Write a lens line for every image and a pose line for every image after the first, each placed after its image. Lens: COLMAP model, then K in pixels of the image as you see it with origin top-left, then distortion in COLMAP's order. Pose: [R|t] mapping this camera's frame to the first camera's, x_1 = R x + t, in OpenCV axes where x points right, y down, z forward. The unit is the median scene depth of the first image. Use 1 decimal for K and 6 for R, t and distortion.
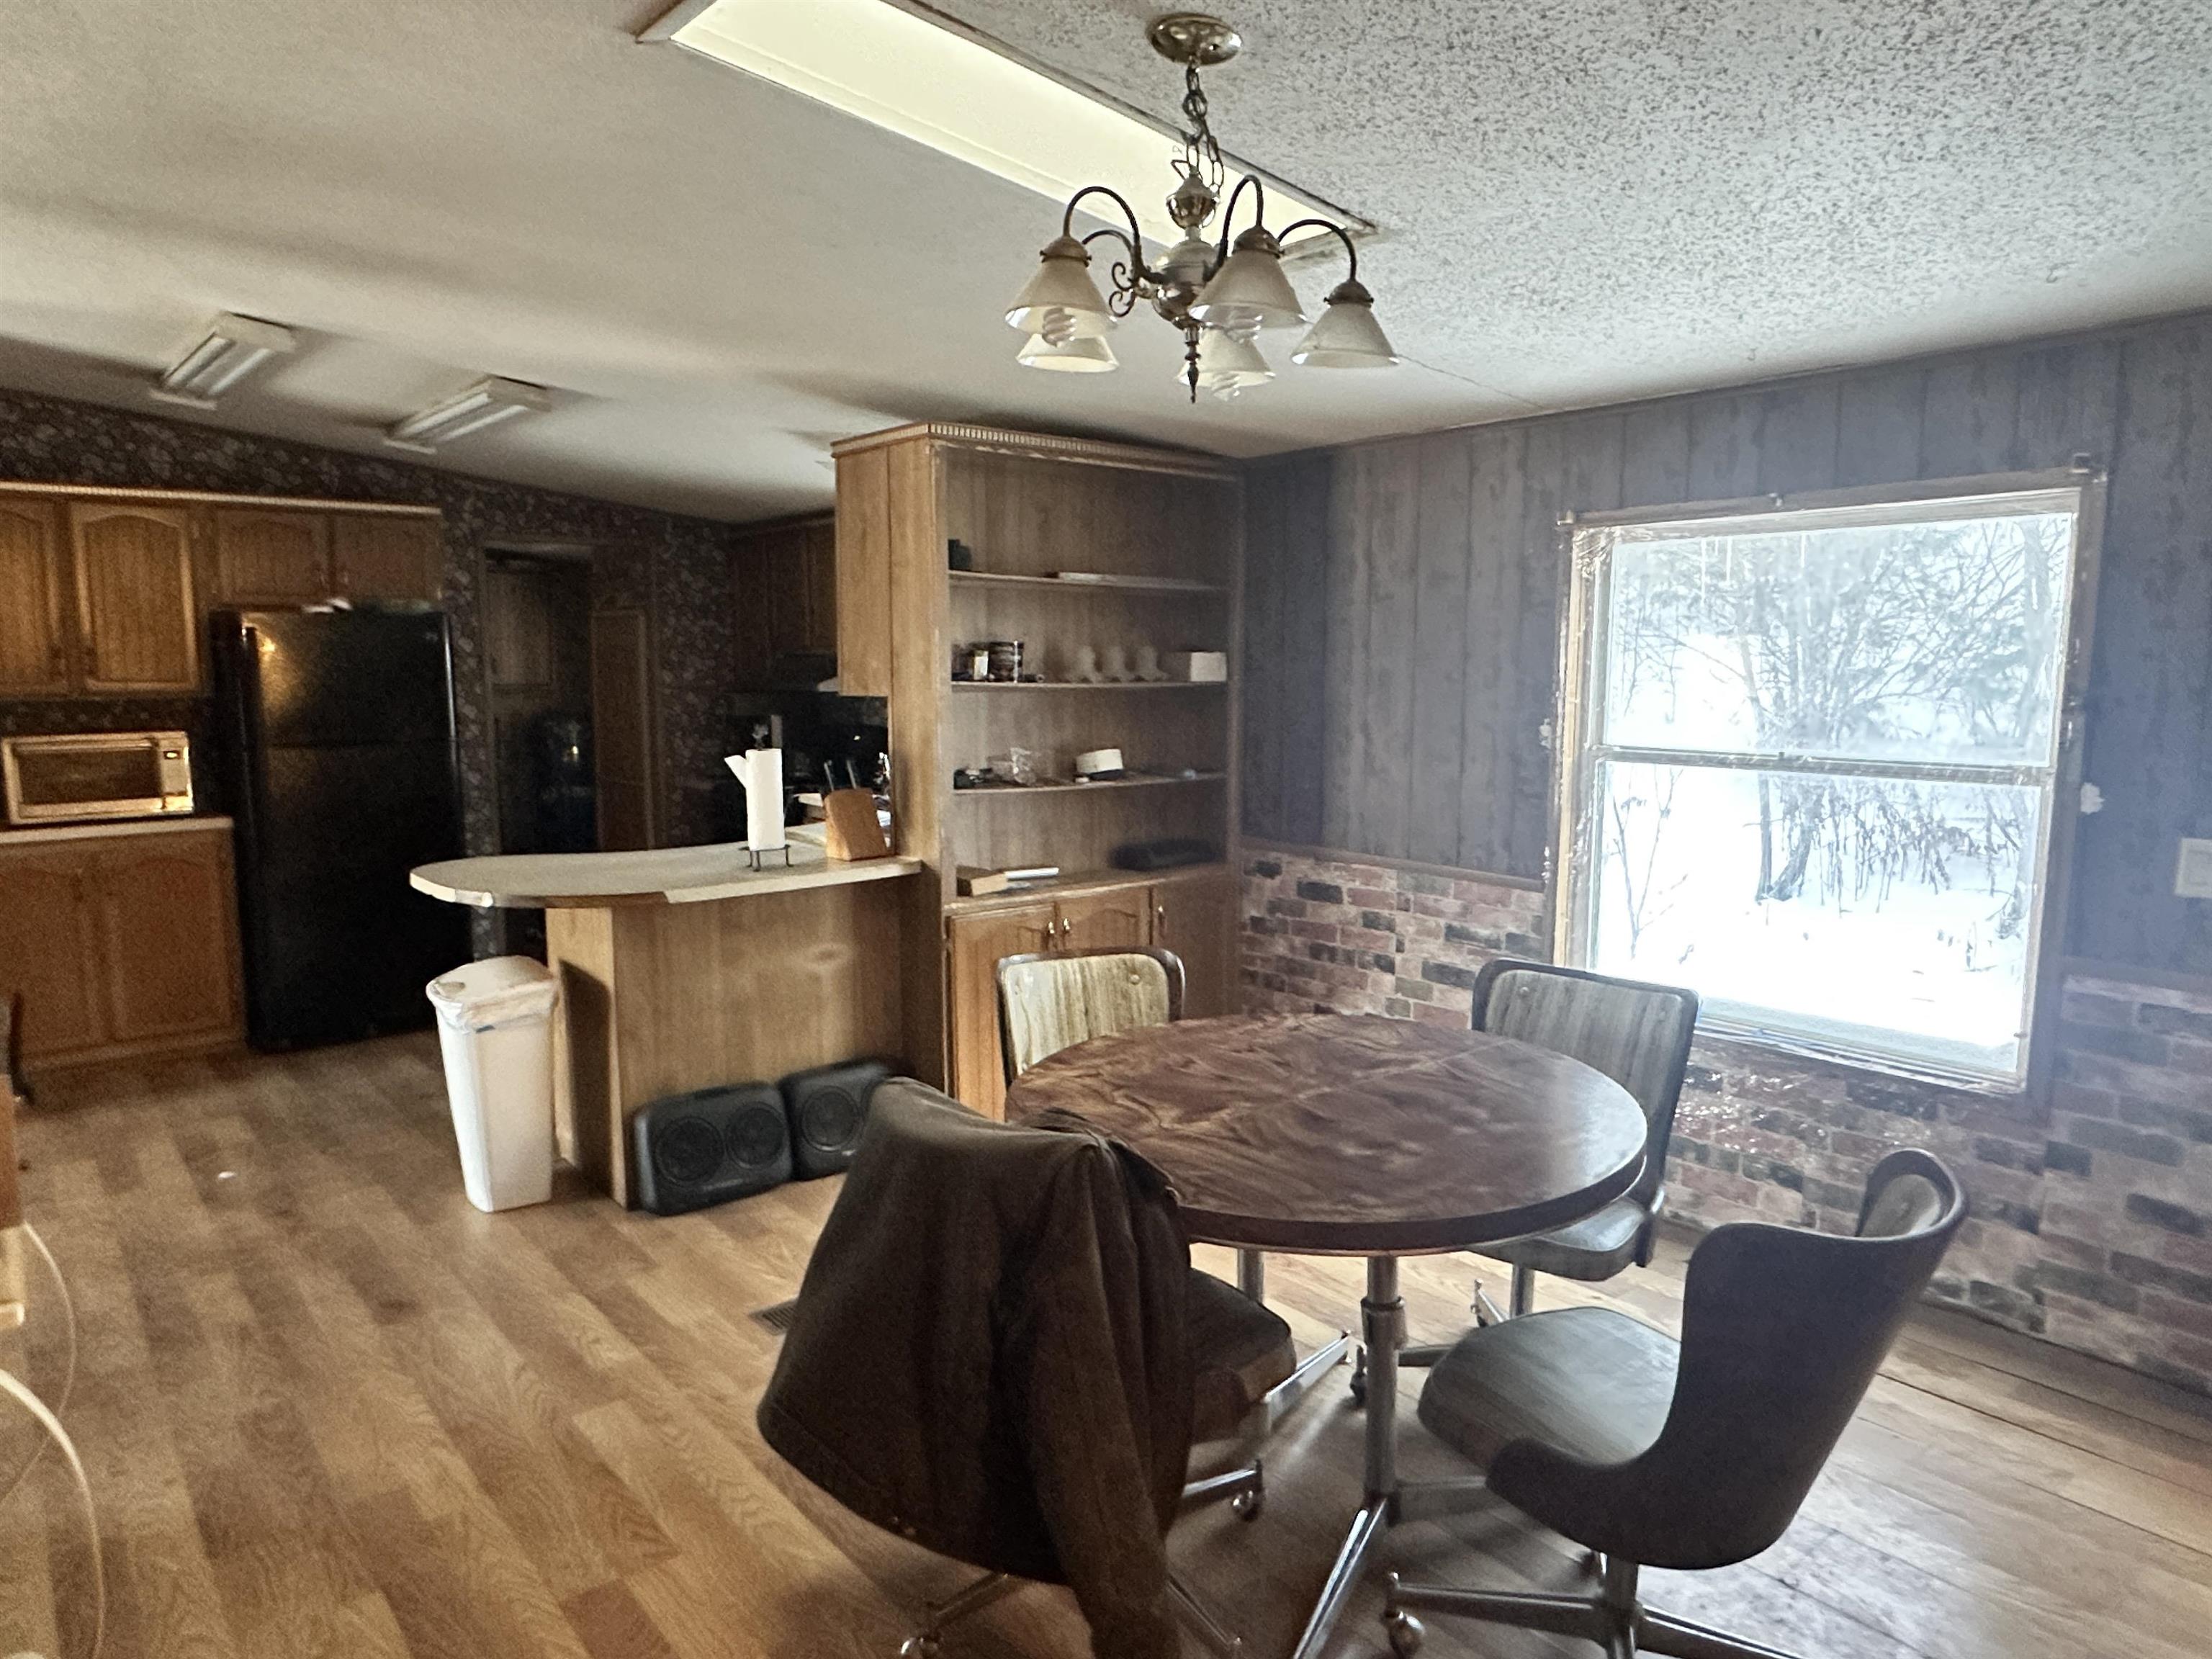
lens RADIAL K [[1380.1, 0, 1087.3], [0, 1380.1, 838.6], [0, 0, 1]] dist [-0.001509, 0.003041]
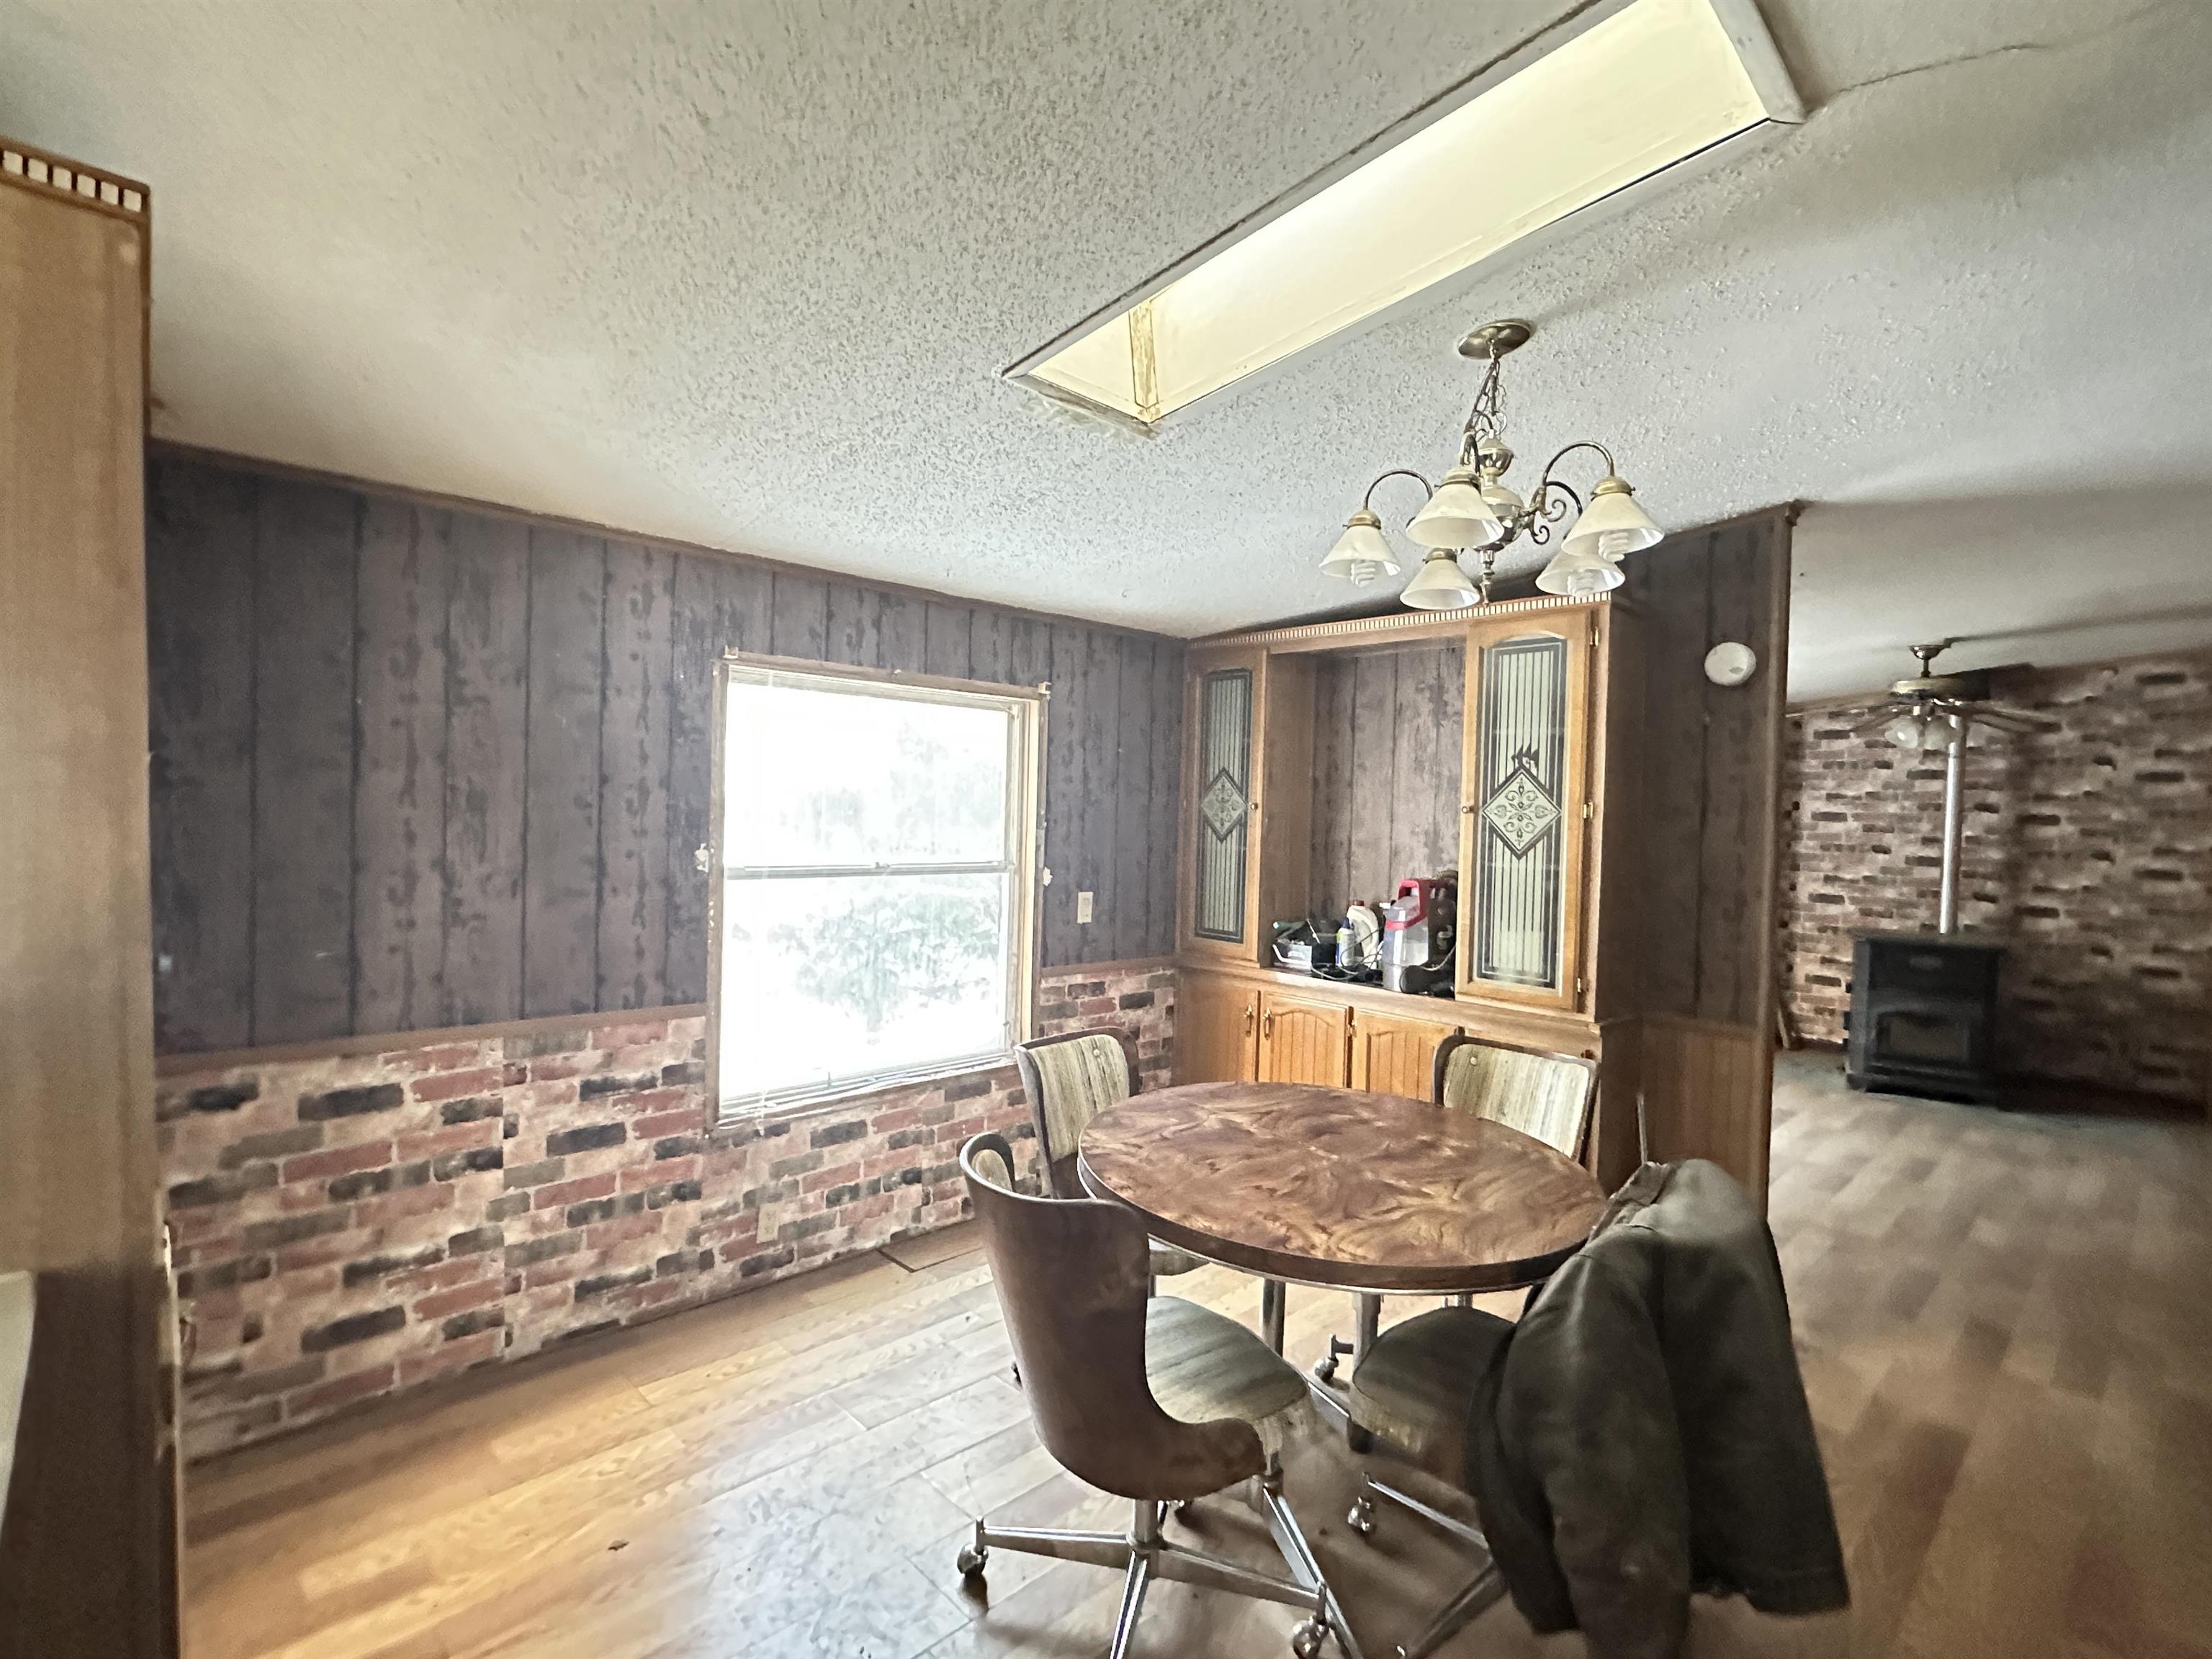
lens RADIAL K [[1041.5, 0, 1108.3], [0, 1041.5, 826.1], [0, 0, 1]] dist [-0.004246, 0.000378]
pose [[-0.078726, -0.020154, 0.996693, -0.458852], [0.098346, 0.994762, 0.027883, -0.092700], [-0.992033, 0.100216, -0.076332, 0.768922]]
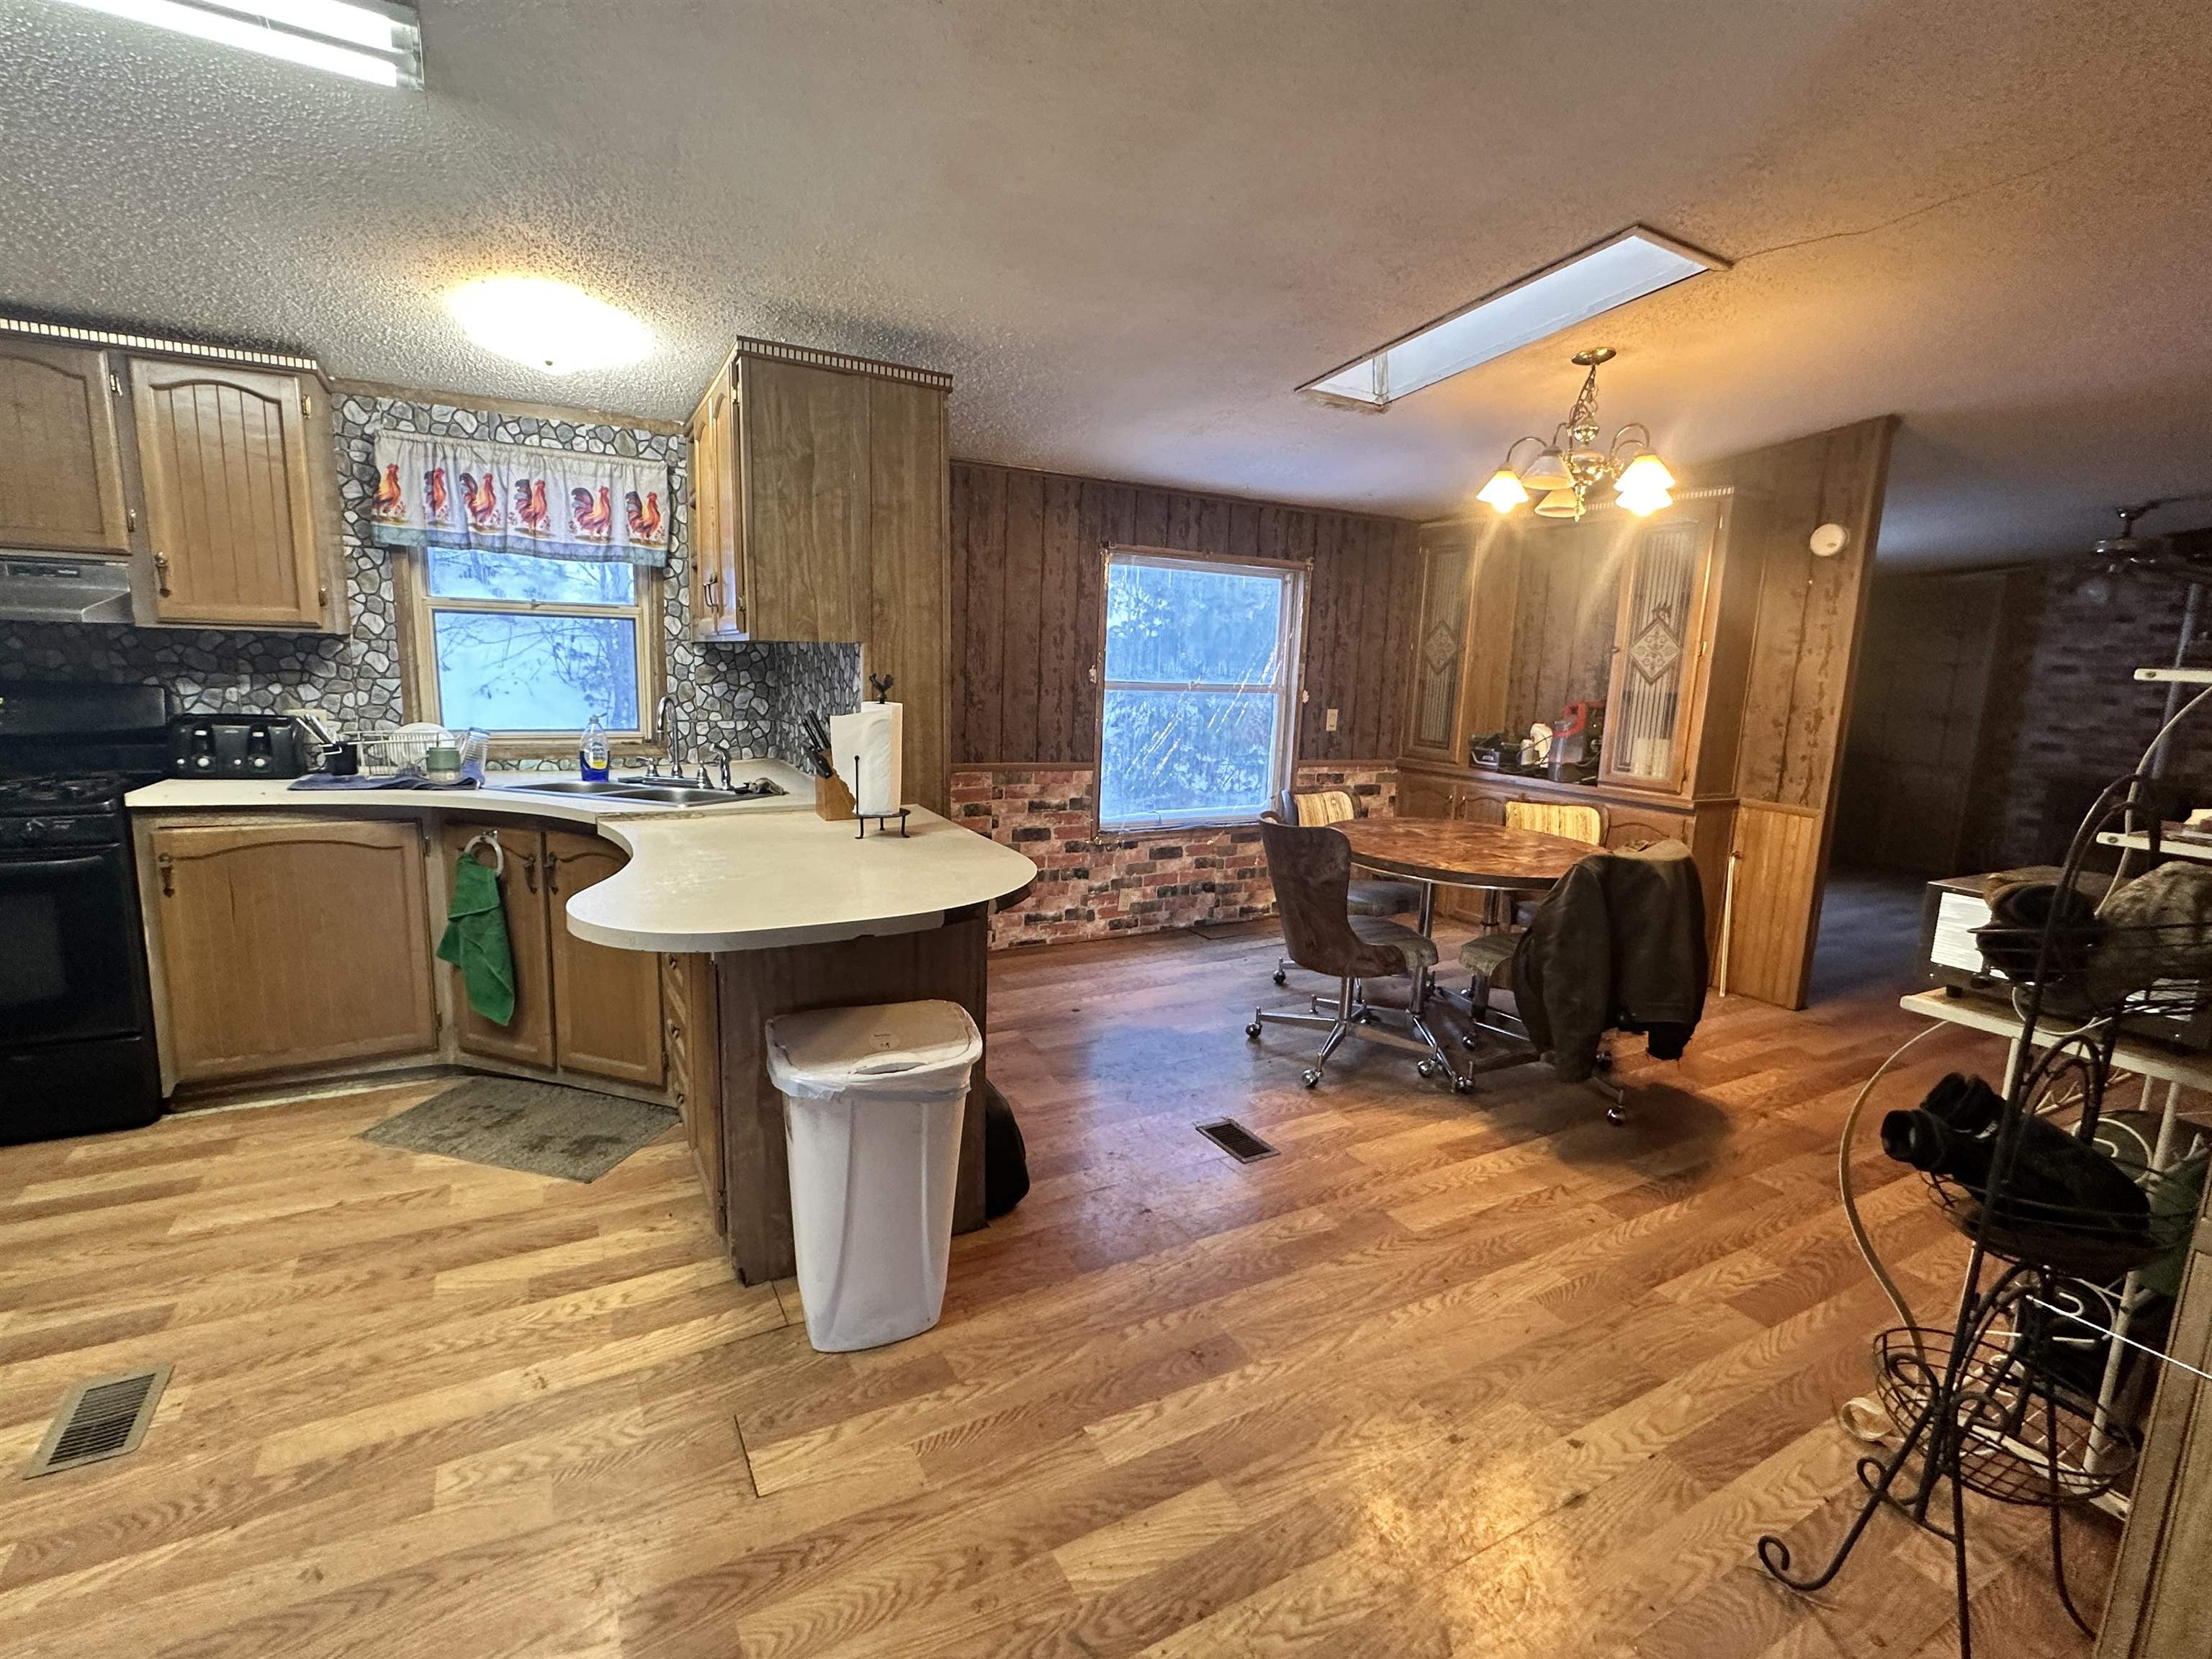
lens RADIAL K [[1041.5, 0, 1101.0], [0, 1041.5, 826.0], [0, 0, 1]] dist [-0.004246, 0.000378]
pose [[0.169733, -0.153066, 0.973530, -0.924685], [0.086546, 0.986363, 0.139995, -0.071041], [-0.981683, 0.060493, 0.180665, 0.784209]]
